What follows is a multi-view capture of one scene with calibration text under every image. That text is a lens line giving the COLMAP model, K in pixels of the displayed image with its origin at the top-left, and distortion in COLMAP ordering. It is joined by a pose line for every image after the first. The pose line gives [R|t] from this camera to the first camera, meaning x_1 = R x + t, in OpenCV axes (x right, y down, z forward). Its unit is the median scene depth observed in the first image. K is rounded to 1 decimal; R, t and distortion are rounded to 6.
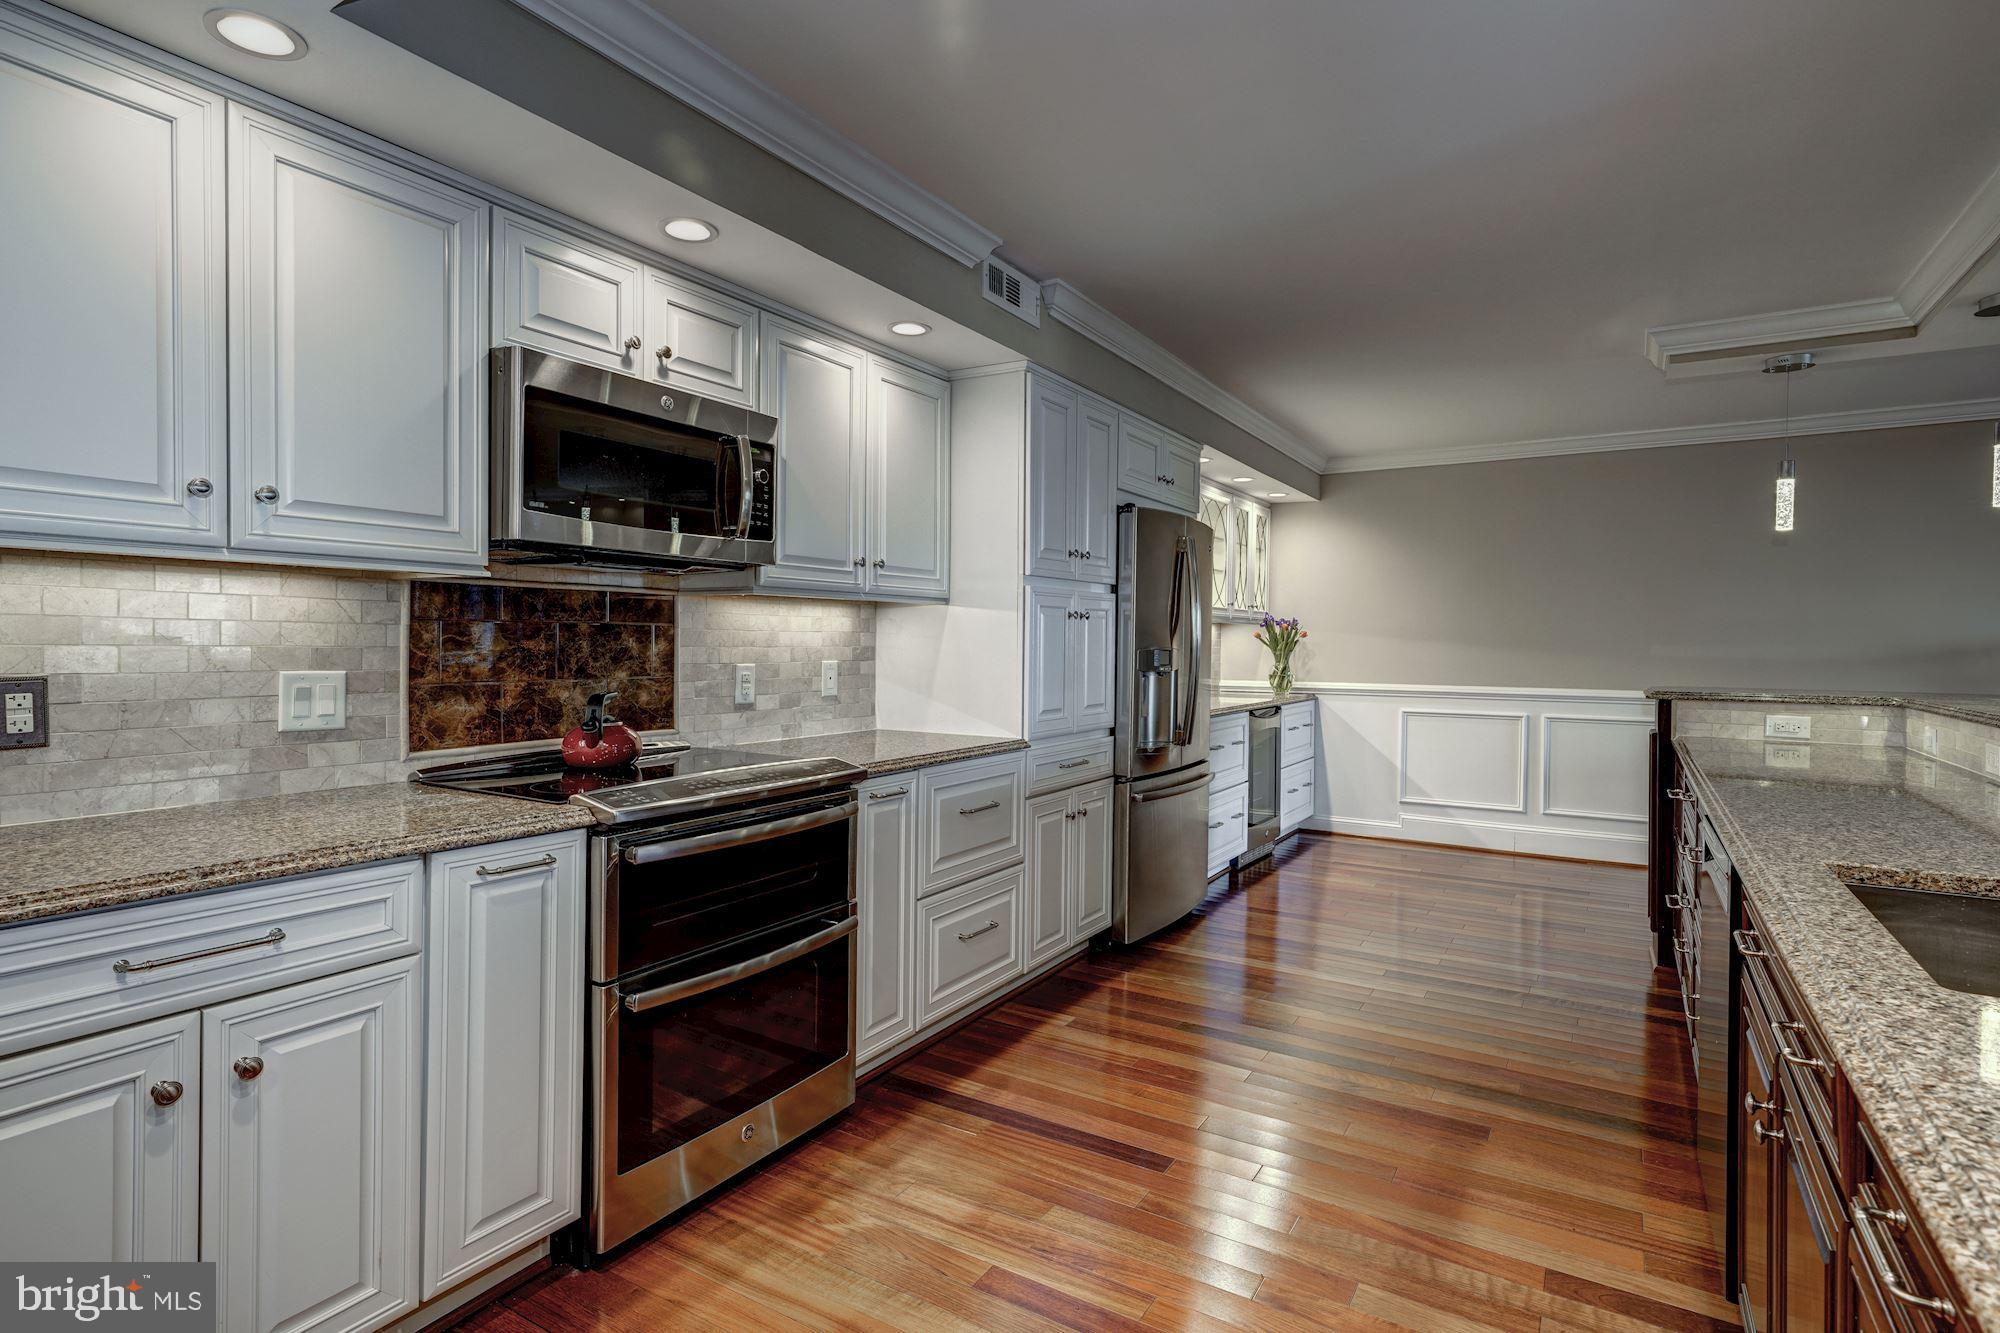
lens RADIAL K [[1046.0, 0, 1008.6], [0, 1046.0, 649.1], [0, 0, 1]] dist [0.013212, 0.016959]
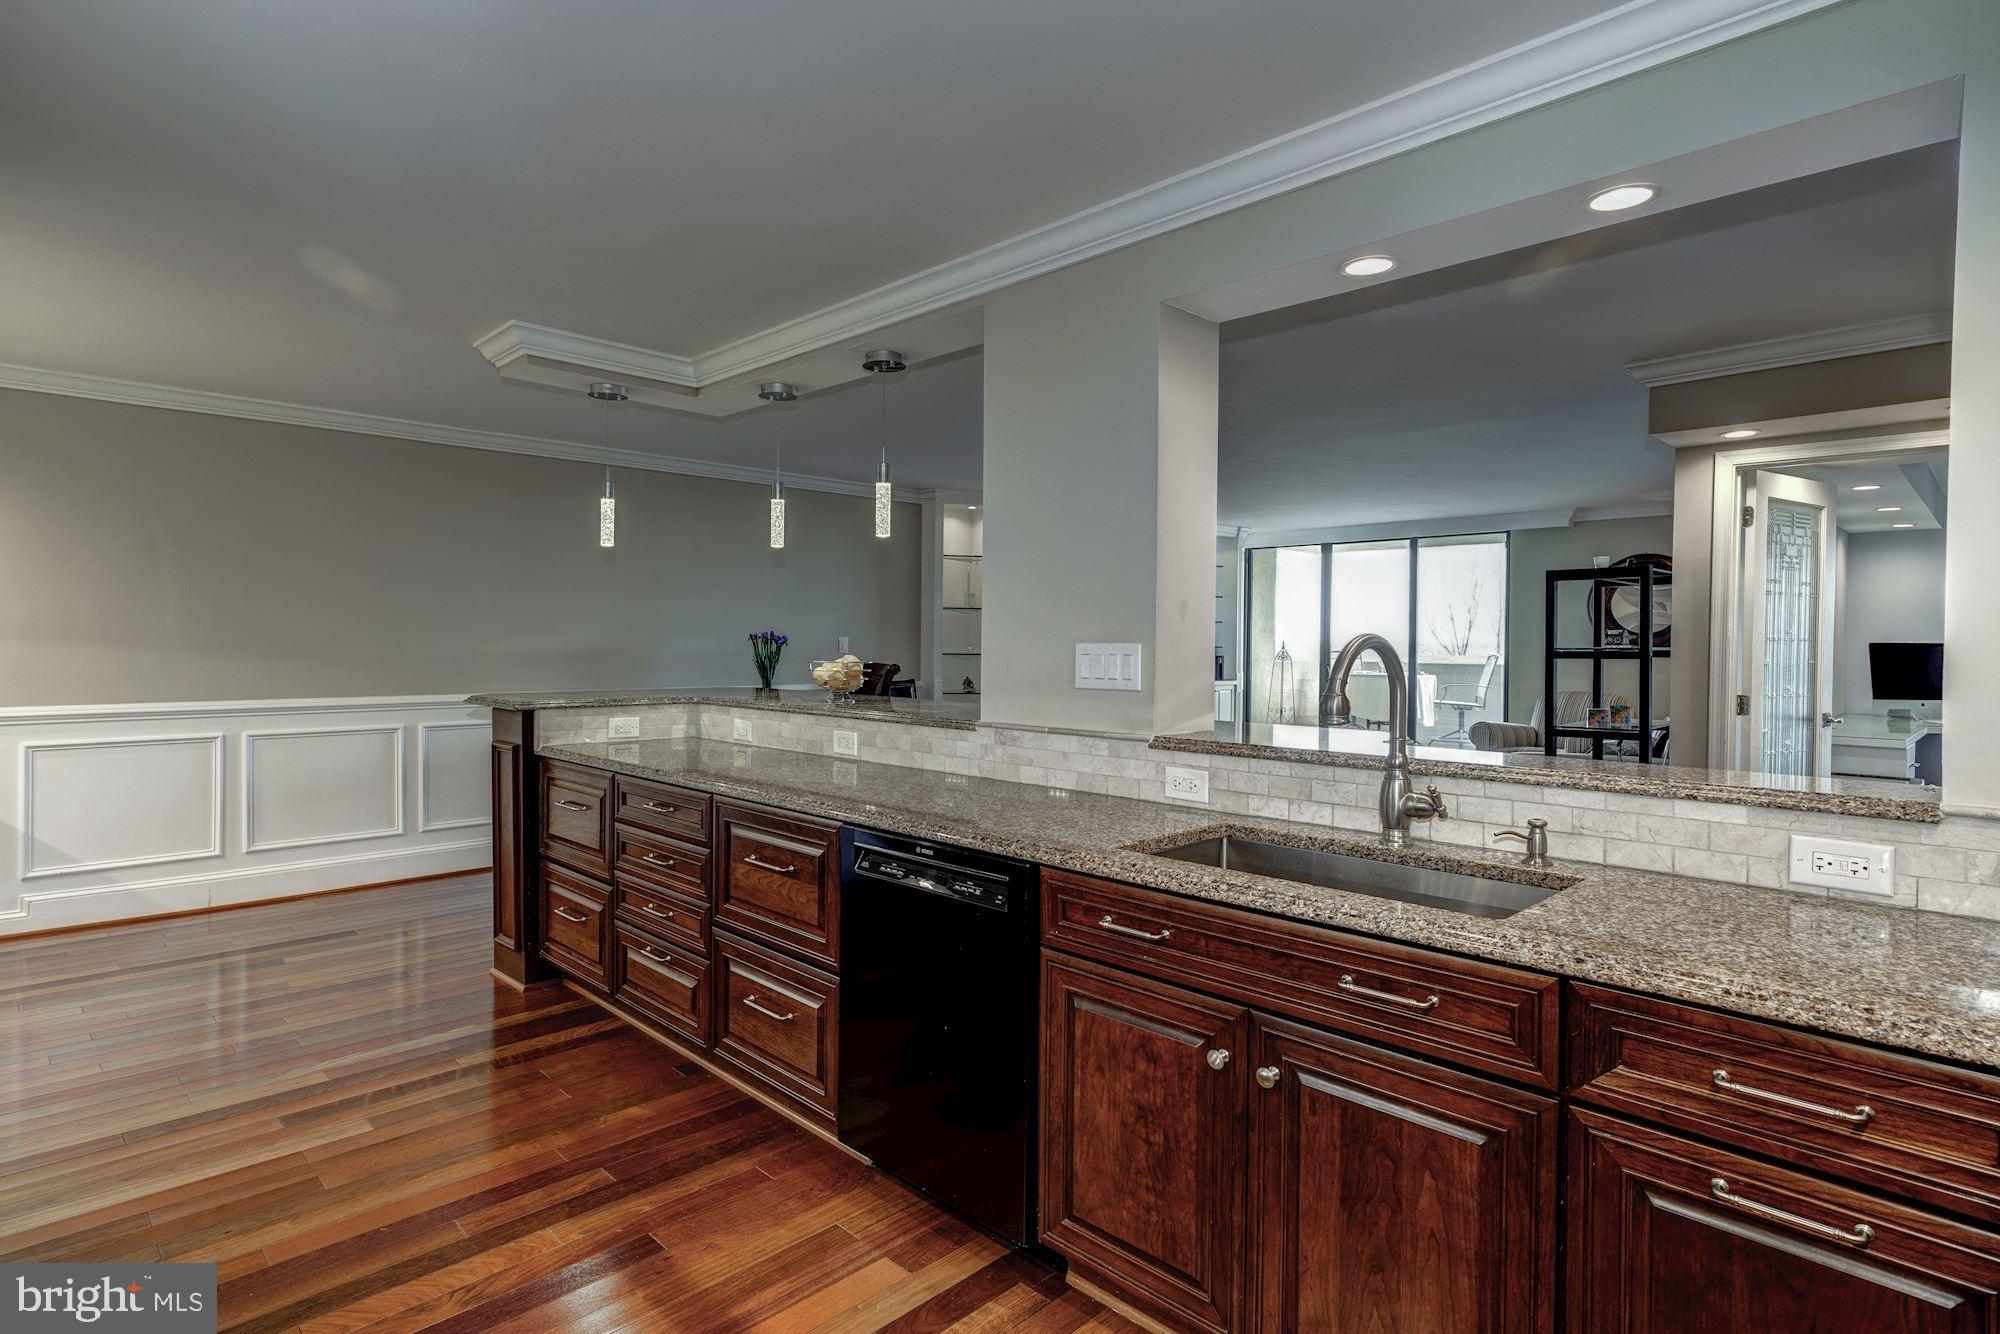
lens RADIAL K [[1019.8, 0, 980.8], [0, 1019.8, 654.9], [0, 0, 1]] dist [0.001767, 0.008000]
pose [[0.245773, -0.018365, 0.969153, -0.291516], [-0.000716, 0.999817, 0.019128, -0.033424], [-0.969327, -0.005395, 0.245715, 0.578999]]
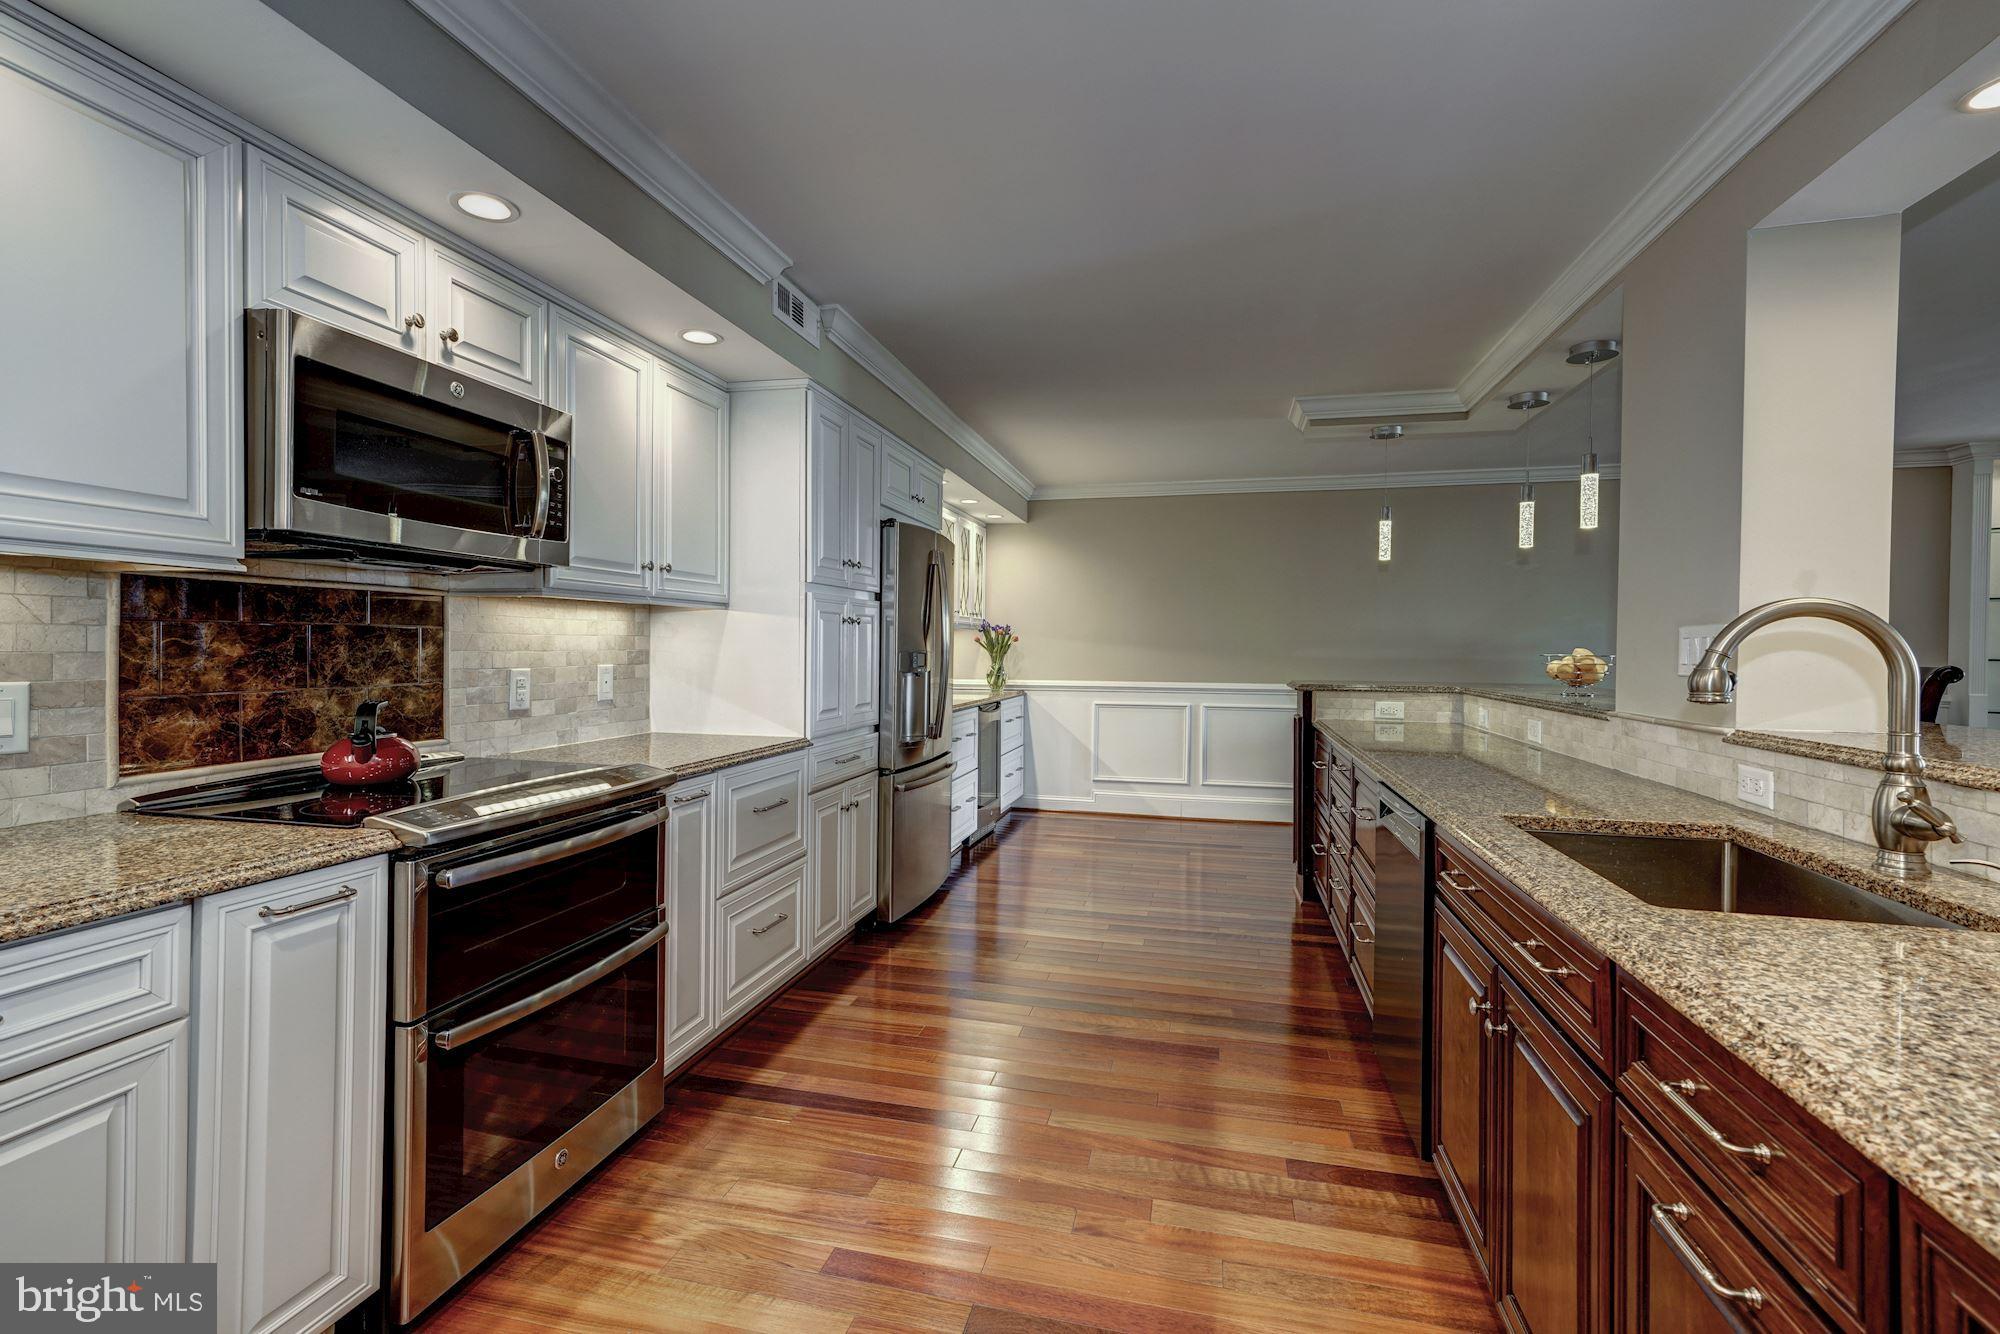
lens RADIAL K [[938.2, 0, 999.2], [0, 938.2, 651.1], [0, 0, 1]] dist [0.015118, 0.007469]
pose [[0.953033, -0.001901, 0.302862, -0.118375], [0.001865, 0.999998, 0.000407, -0.001835], [-0.302862, 0.000177, 0.953034, 0.053116]]
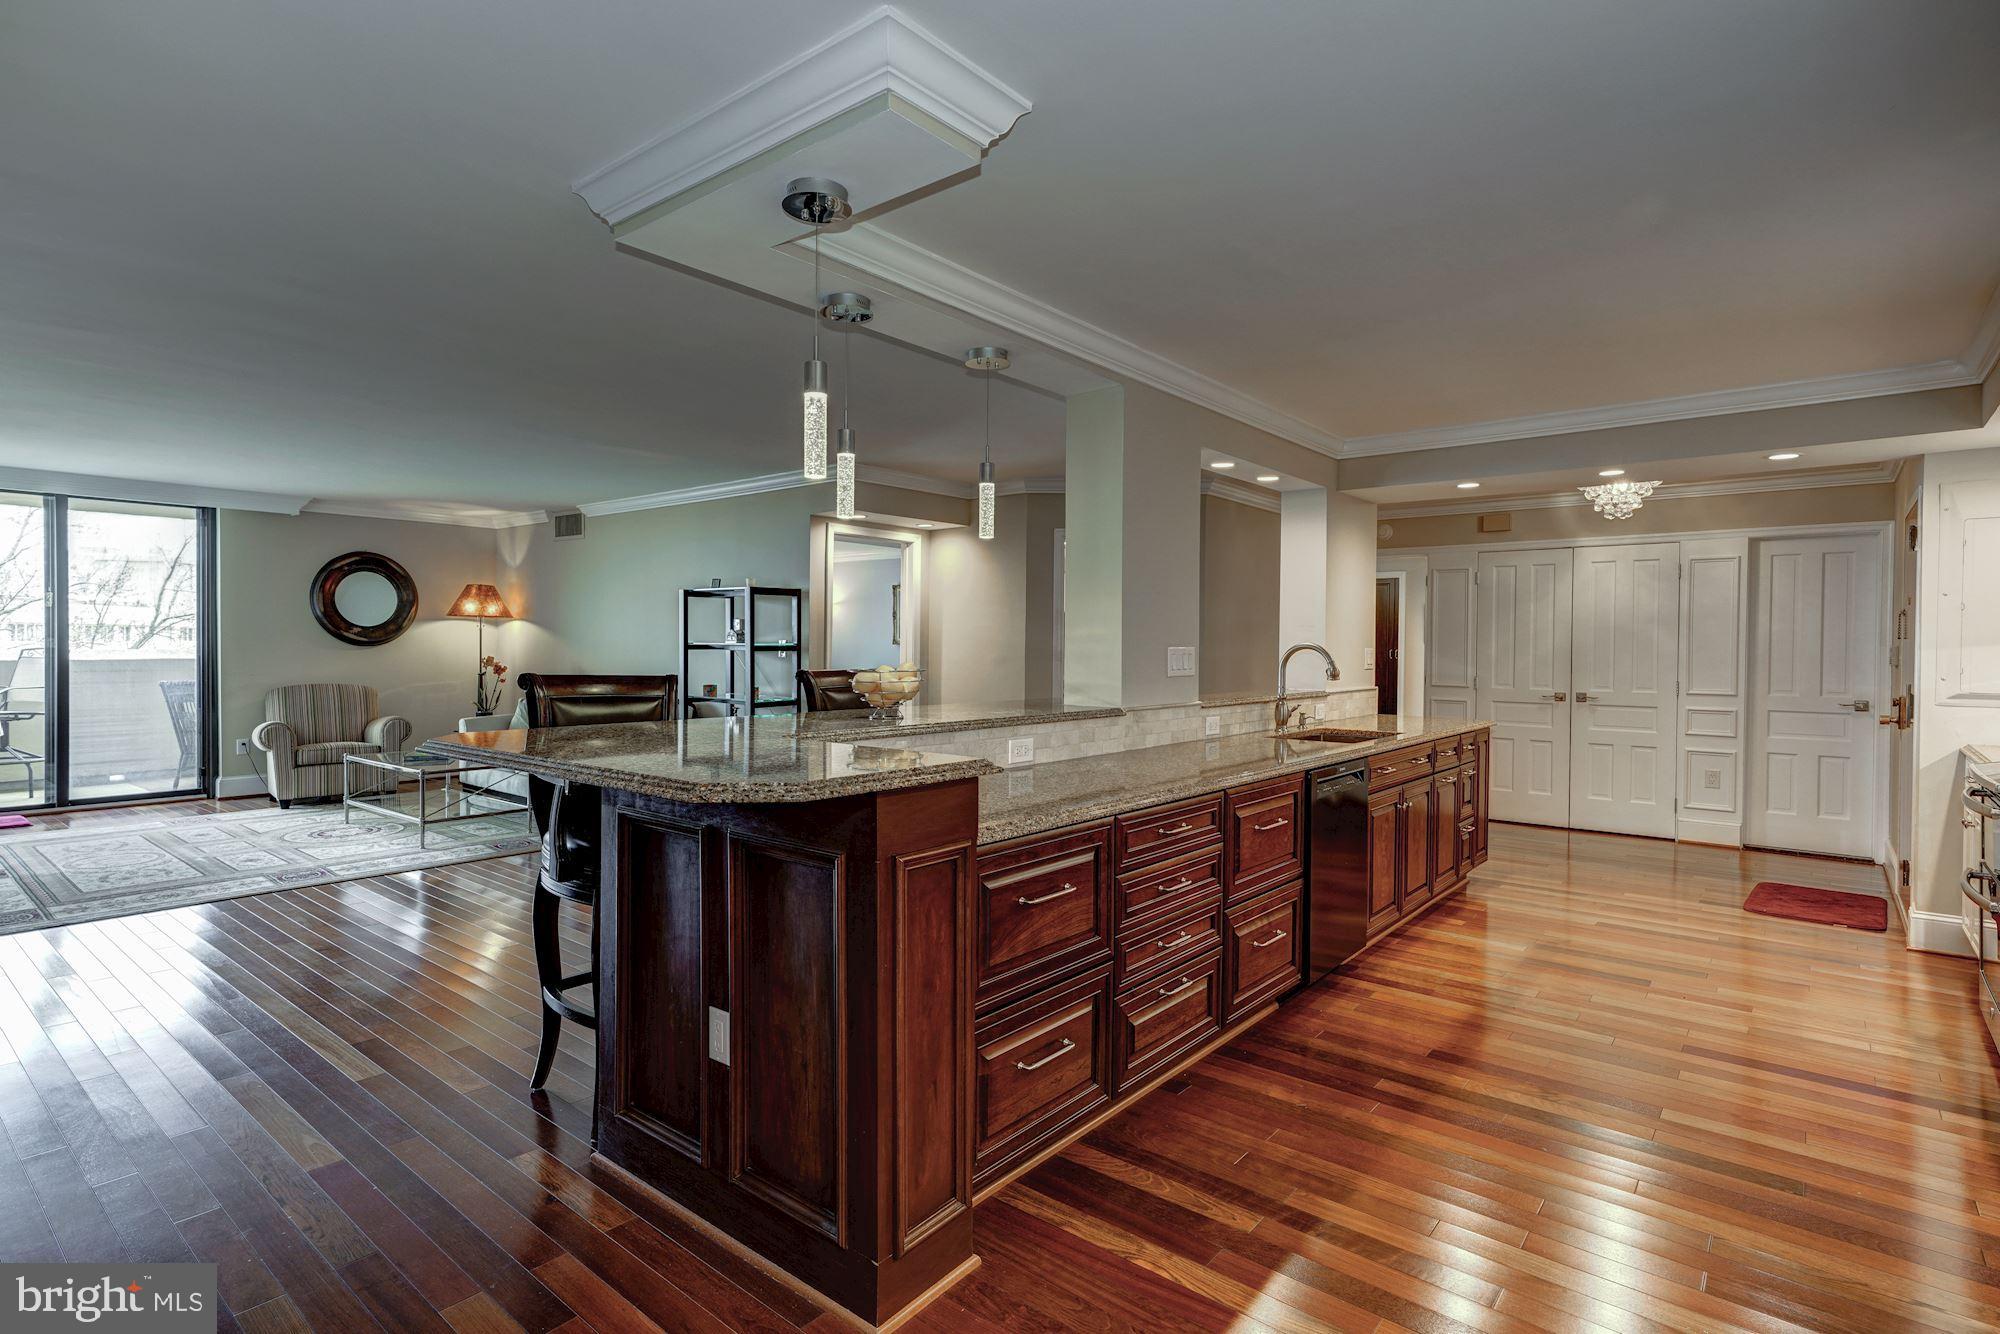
lens RADIAL K [[1002.9, 0, 955.3], [0, 1002.9, 652.9], [0, 0, 1]] dist [0.003716, 0.001373]
pose [[-0.984358, -0.016466, 0.175407, 0.829984], [-0.013658, 0.999759, 0.017204, -0.038428], [-0.175648, 0.014539, -0.984346, 2.375083]]
